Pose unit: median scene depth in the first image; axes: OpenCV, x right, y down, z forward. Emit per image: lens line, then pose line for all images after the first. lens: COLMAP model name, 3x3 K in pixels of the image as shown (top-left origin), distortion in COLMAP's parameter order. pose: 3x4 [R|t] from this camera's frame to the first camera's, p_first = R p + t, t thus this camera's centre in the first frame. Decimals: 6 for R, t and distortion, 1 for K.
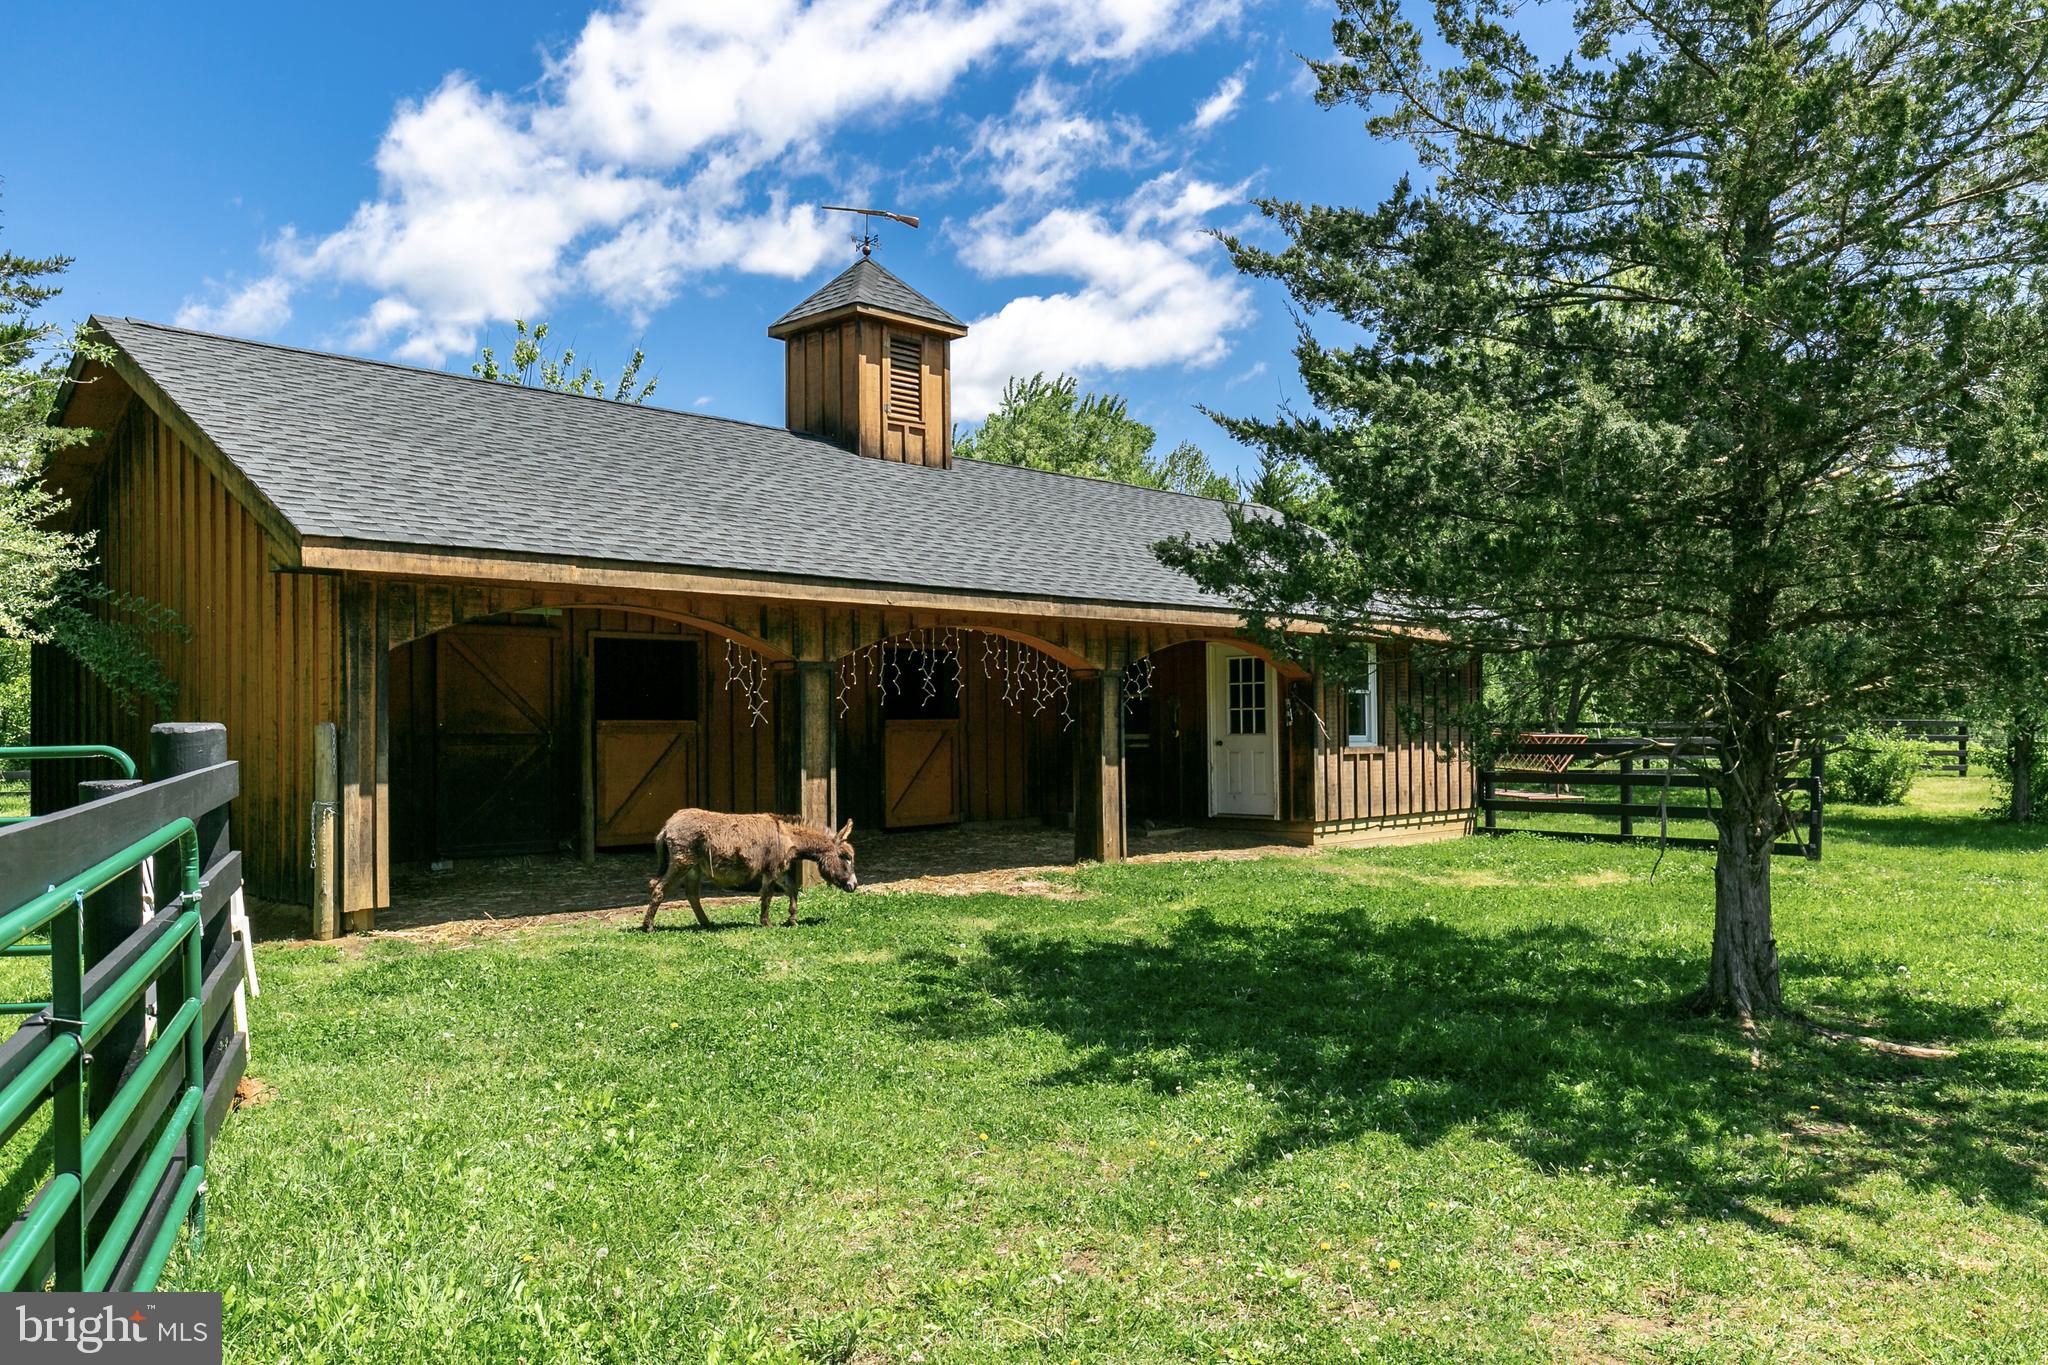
lens RADIAL K [[1534.1, 0, 1022.1], [0, 1534.1, 684.8], [0, 0, 1]] dist [-0.005471, 0.000013]
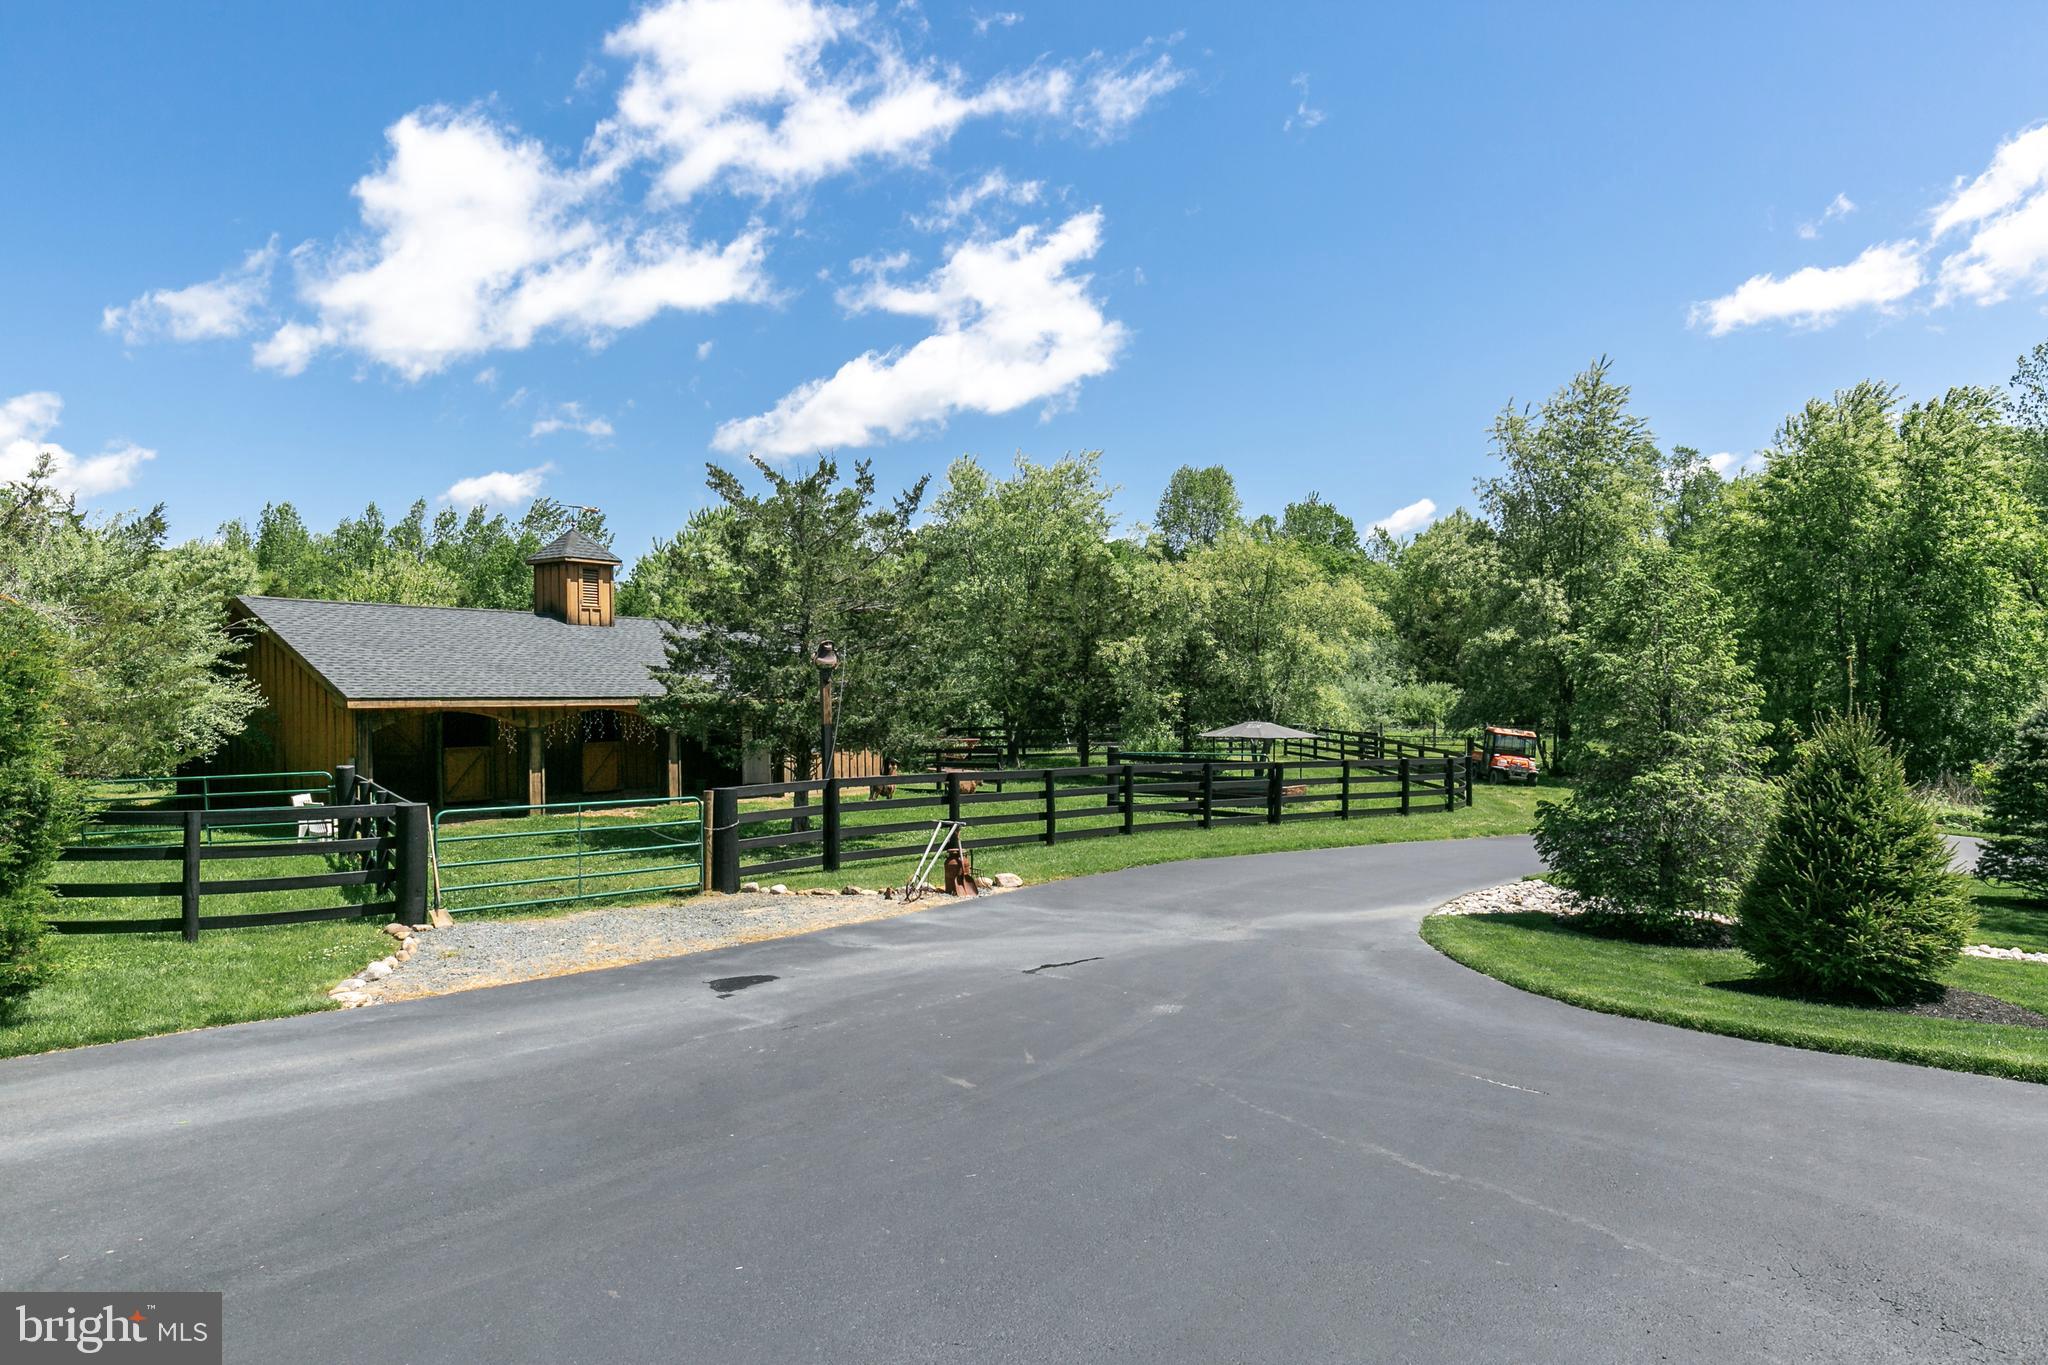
lens RADIAL K [[1306.1, 0, 1029.1], [0, 1306.1, 685.3], [0, 0, 1]] dist [0.004351, 0.000399]
pose [[0.985746, 0.001484, 0.168231, 0.292780], [-0.003609, 0.999918, 0.012323, -0.108579], [-0.168199, -0.012755, 0.985671, -1.219261]]
